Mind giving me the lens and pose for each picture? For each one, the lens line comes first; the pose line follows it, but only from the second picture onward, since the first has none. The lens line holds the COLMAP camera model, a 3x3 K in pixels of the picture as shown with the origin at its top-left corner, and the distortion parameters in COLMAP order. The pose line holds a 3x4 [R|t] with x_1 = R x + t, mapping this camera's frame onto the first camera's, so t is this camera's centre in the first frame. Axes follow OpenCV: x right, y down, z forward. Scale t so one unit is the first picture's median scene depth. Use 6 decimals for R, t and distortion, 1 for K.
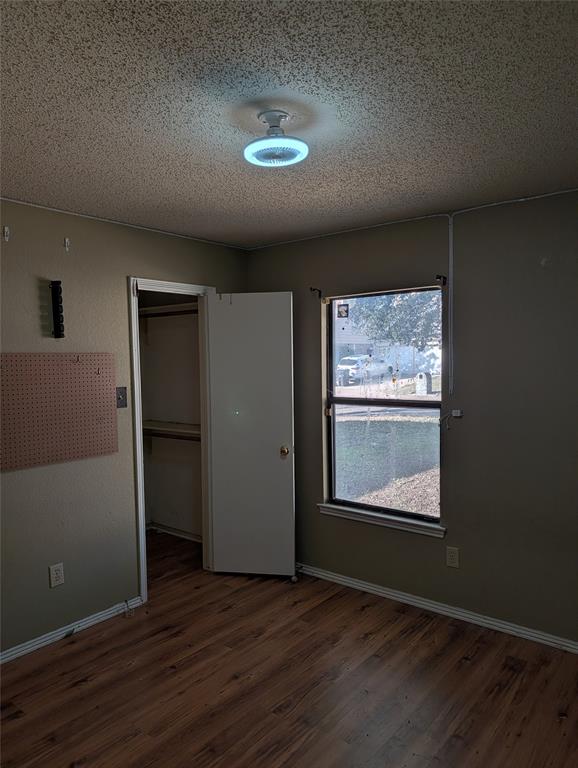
lens RADIAL K [[552.2, 0, 290.2], [0, 552.2, 383.1], [0, 0, 1]] dist [0.002594, -0.002303]
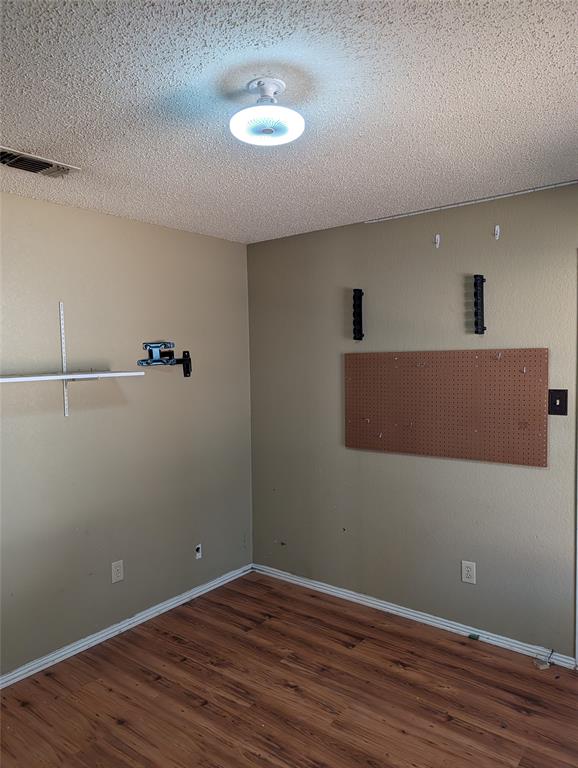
lens RADIAL K [[552.2, 0, 290.3], [0, 552.2, 386.2], [0, 0, 1]] dist [0.002594, -0.002303]
pose [[-0.009469, 0.060172, -0.998143, 0.570129], [-0.022391, 0.997925, 0.060371, -0.042137], [0.999704, 0.022922, -0.008102, 0.695131]]
